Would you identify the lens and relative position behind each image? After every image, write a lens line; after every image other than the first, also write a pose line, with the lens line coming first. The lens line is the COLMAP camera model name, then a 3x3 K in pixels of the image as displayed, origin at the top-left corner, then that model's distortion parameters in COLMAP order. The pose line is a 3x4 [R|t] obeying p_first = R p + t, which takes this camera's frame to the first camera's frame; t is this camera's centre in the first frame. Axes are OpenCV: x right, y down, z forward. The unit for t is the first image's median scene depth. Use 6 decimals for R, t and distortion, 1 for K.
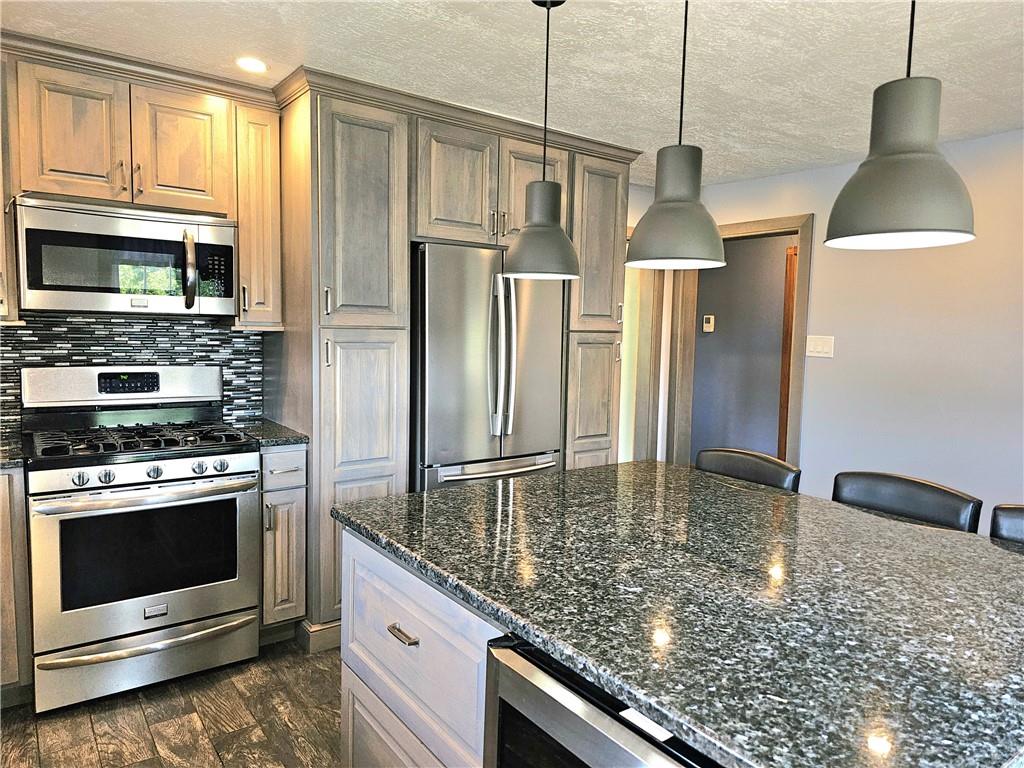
lens RADIAL K [[708.3, 0, 542.8], [0, 708.3, 381.3], [0, 0, 1]] dist [0.067804, -0.050266]
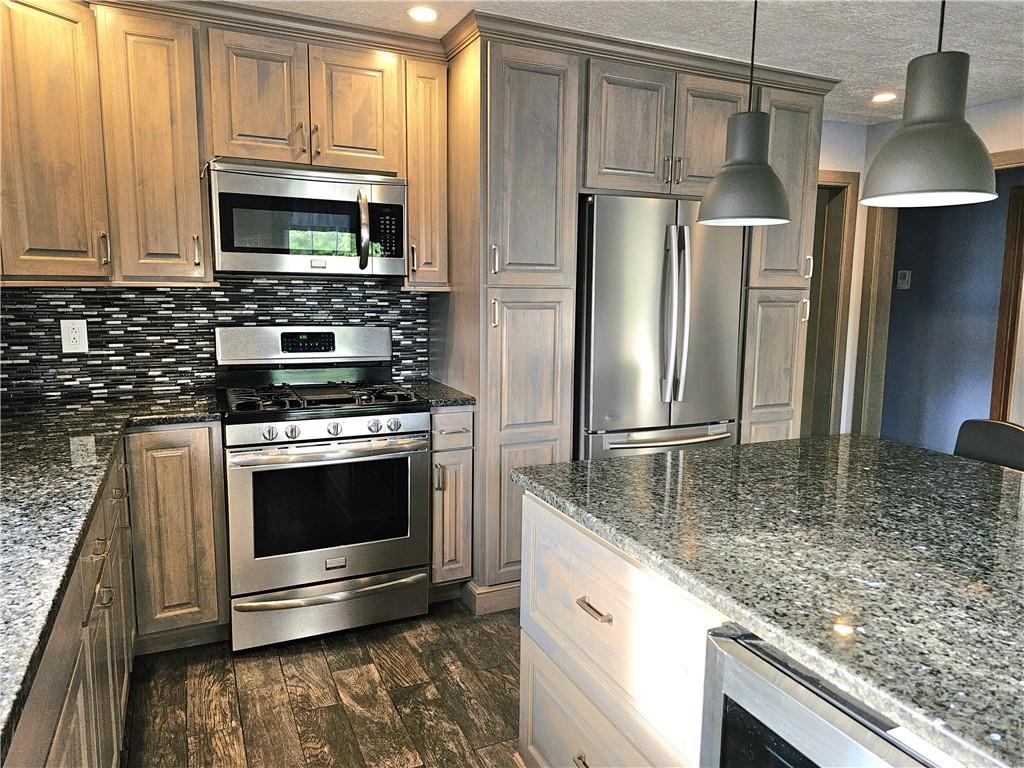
lens RADIAL K [[708.3, 0, 516.1], [0, 708.3, 380.0], [0, 0, 1]] dist [0.067804, -0.050266]
pose [[0.981461, 0.016314, -0.190965, -0.089821], [-0.008040, 0.998998, 0.044020, 0.009092], [0.191492, -0.041668, 0.980609, 0.055695]]
